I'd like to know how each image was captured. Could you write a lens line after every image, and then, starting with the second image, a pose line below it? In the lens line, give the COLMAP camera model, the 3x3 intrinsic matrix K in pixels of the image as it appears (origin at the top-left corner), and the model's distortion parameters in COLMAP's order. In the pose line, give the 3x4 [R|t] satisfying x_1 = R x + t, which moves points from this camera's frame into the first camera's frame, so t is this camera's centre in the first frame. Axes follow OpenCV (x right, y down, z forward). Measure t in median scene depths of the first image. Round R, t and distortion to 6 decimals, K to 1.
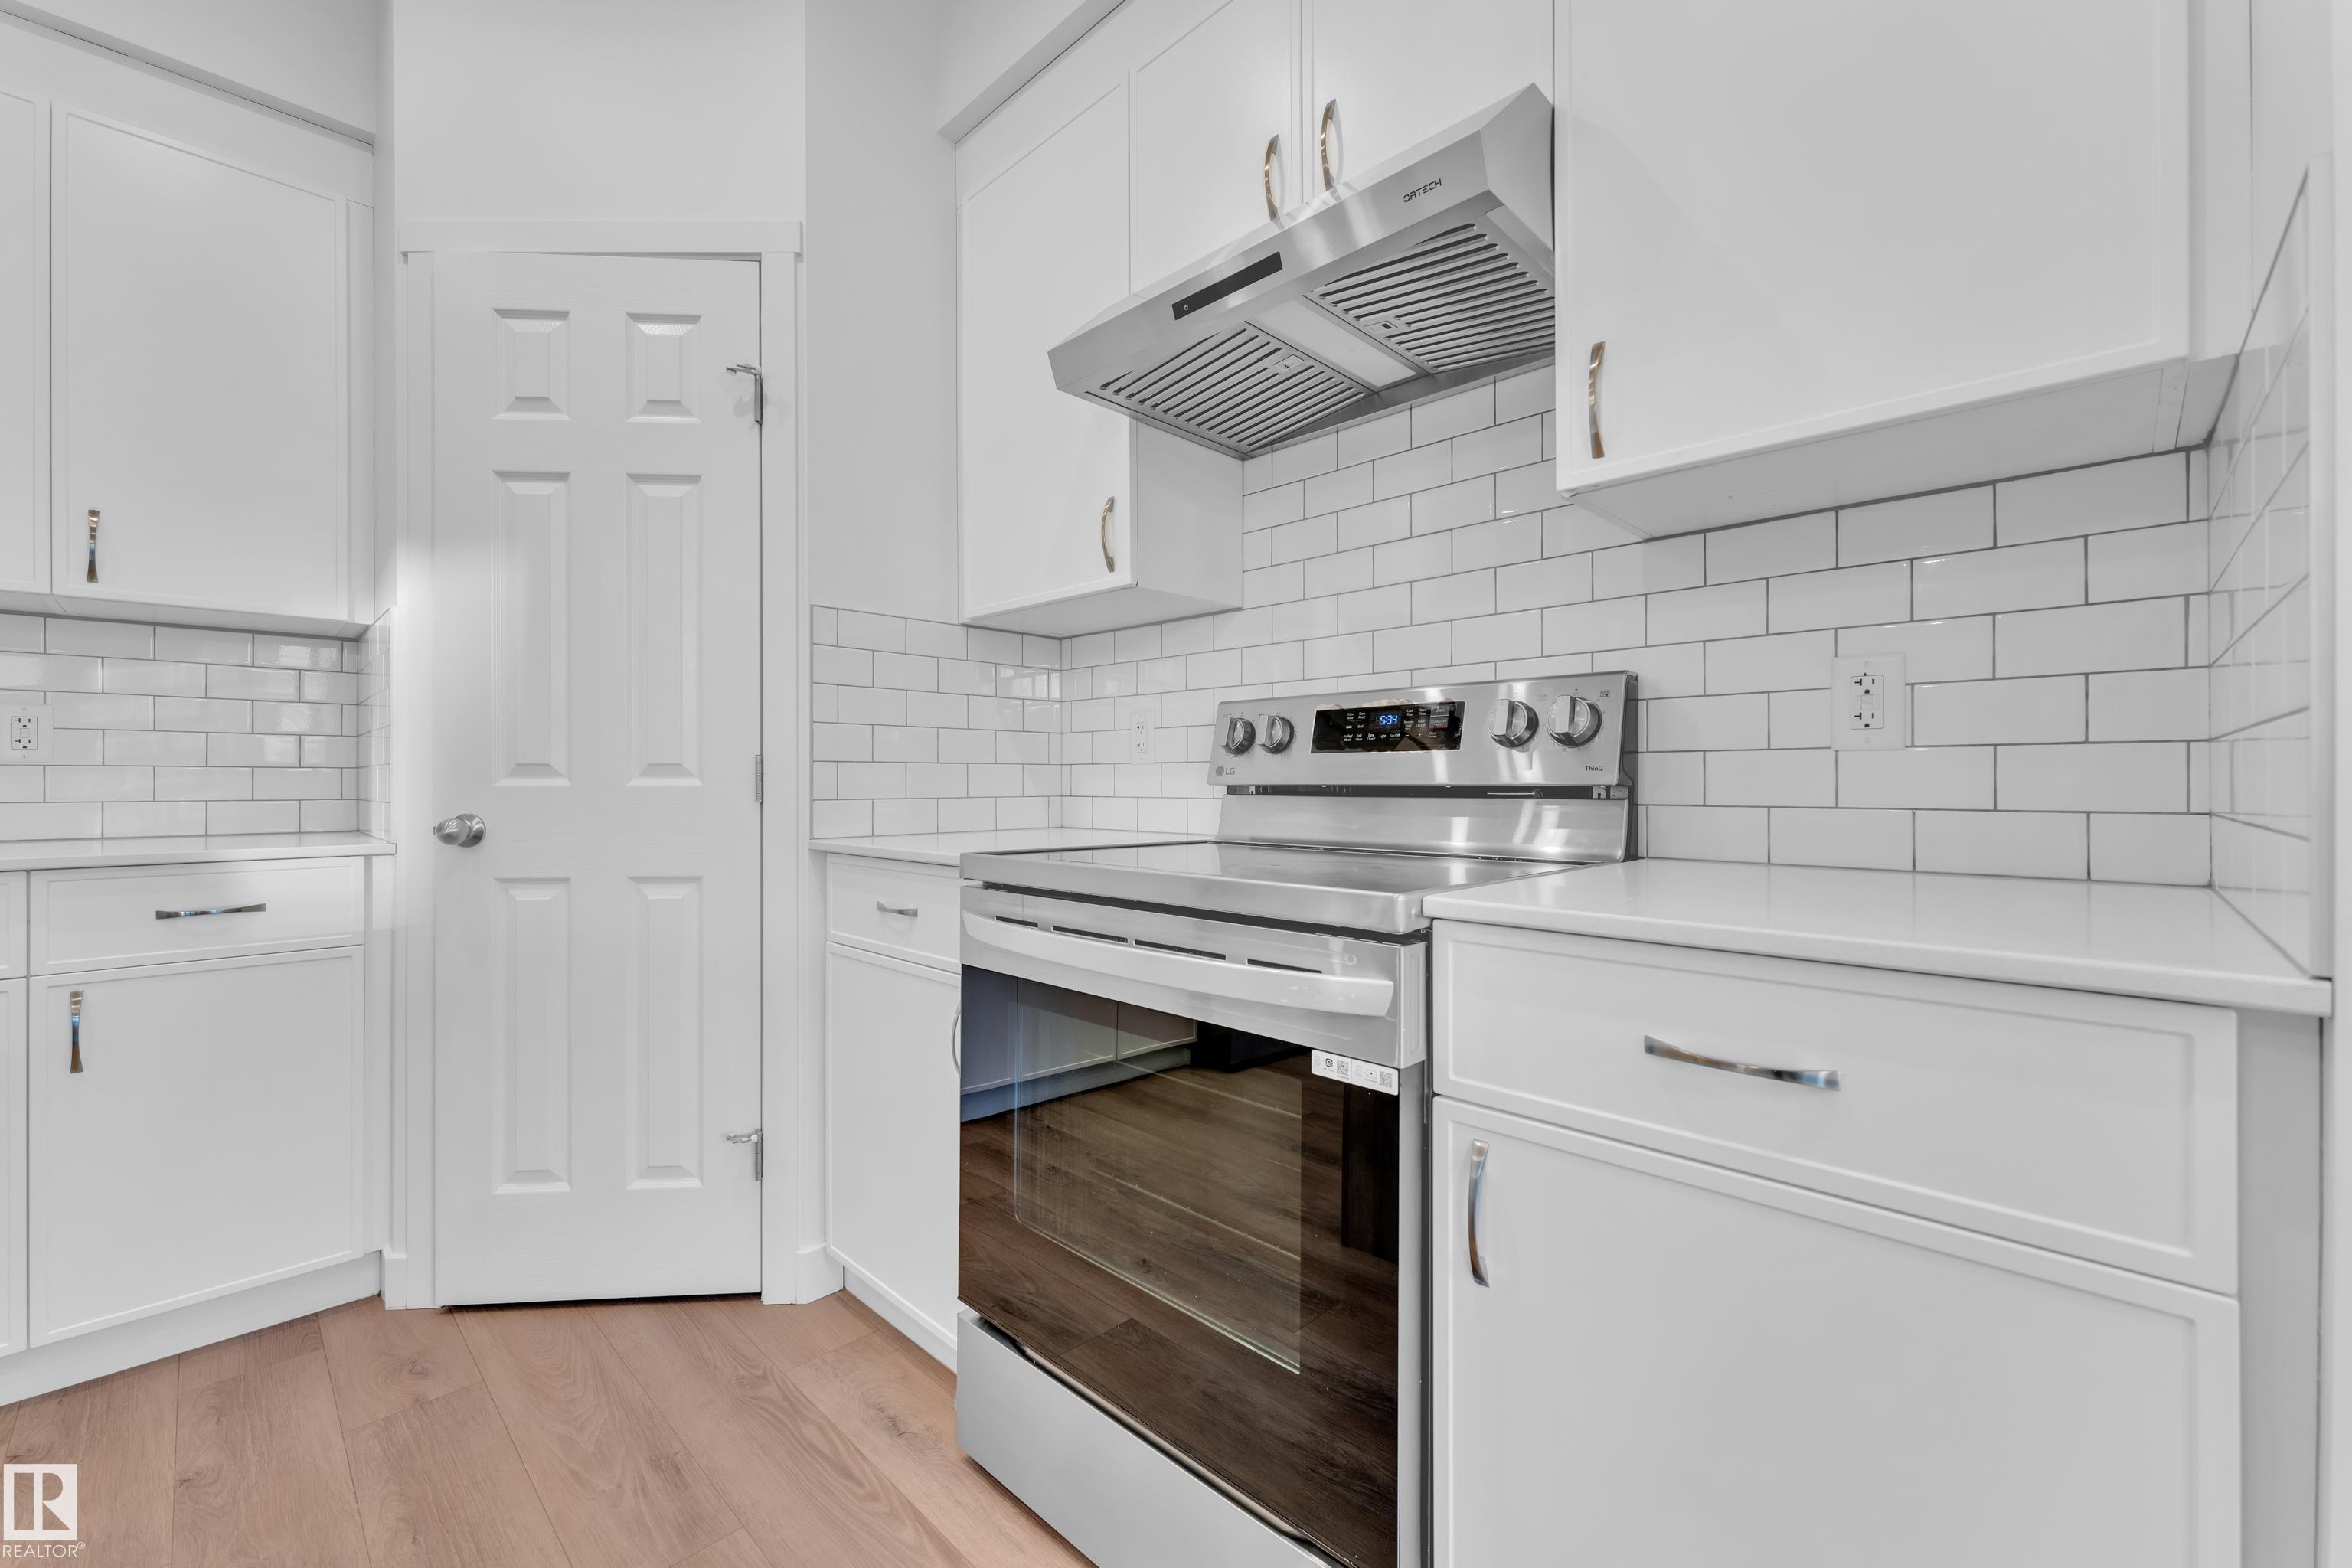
lens RADIAL K [[946.5, 0, 1168.6], [0, 946.5, 777.5], [0, 0, 1]] dist [0.003127, -0.001010]
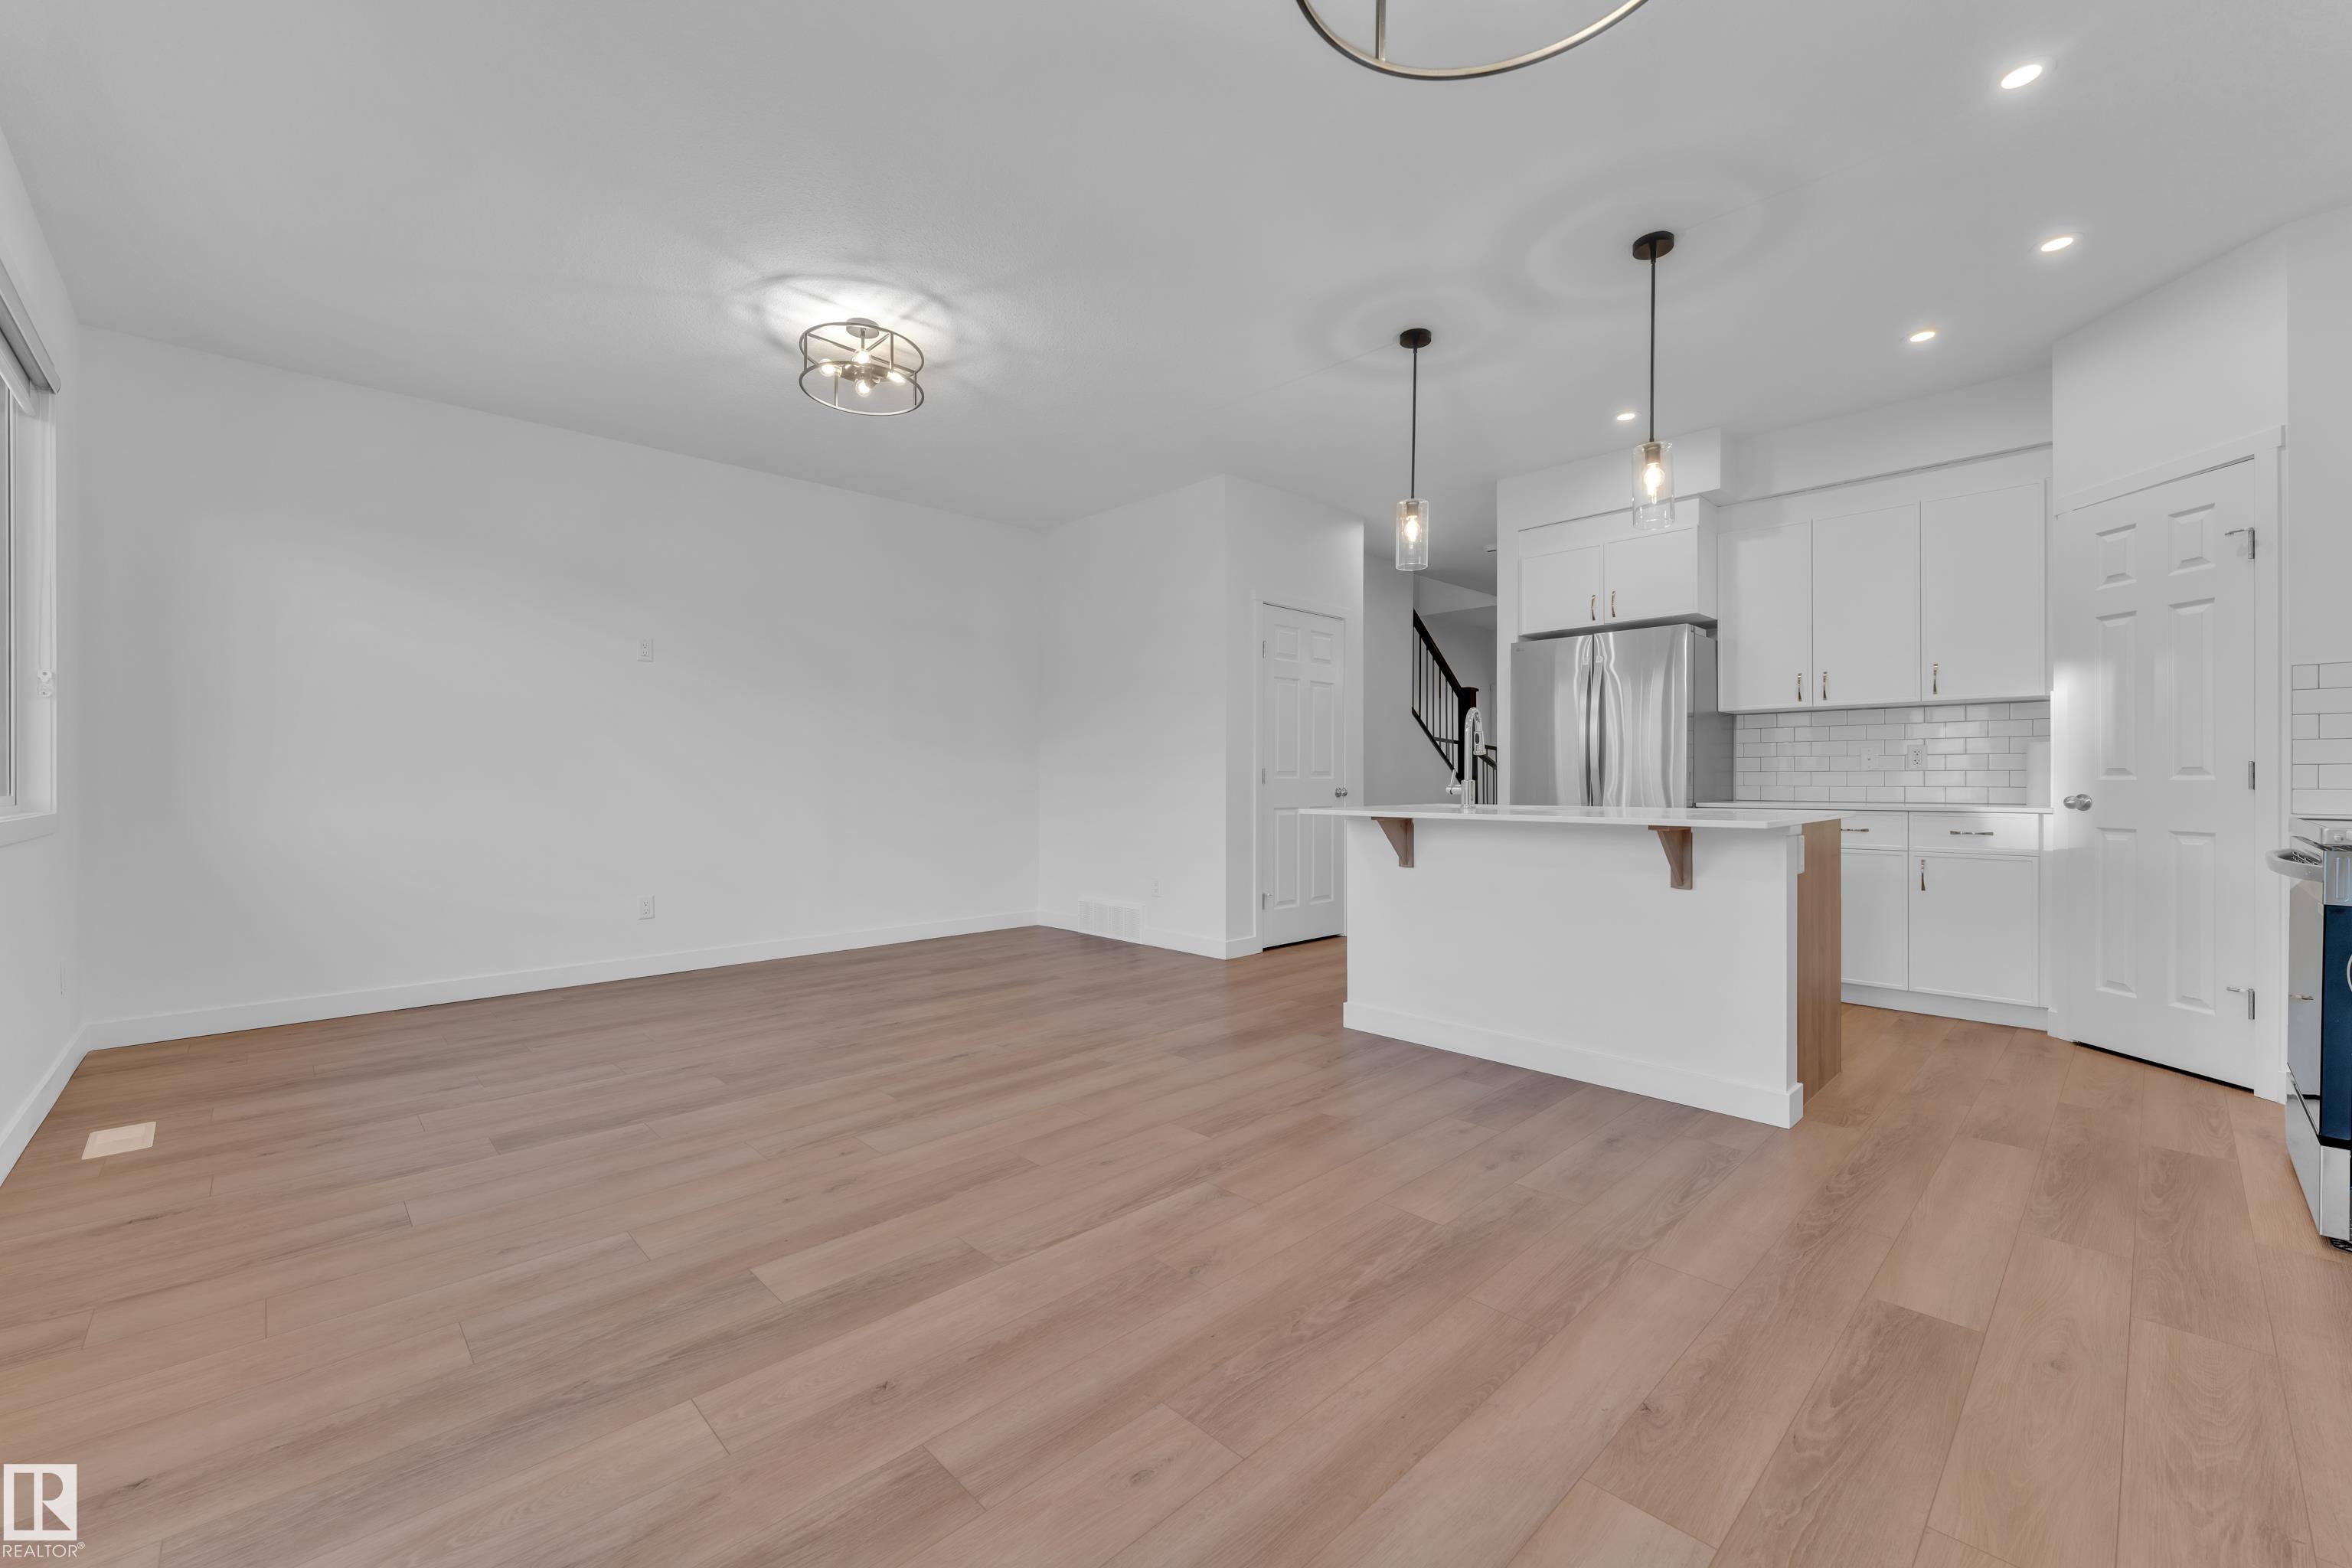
lens RADIAL K [[946.5, 0, 1171.5], [0, 946.5, 782.3], [0, 0, 1]] dist [0.003127, -0.001010]
pose [[-0.032864, 0.003432, -0.999454, 1.333112], [0.005167, 0.999981, 0.003264, -0.002192], [0.999446, -0.005057, -0.032881, -0.855681]]
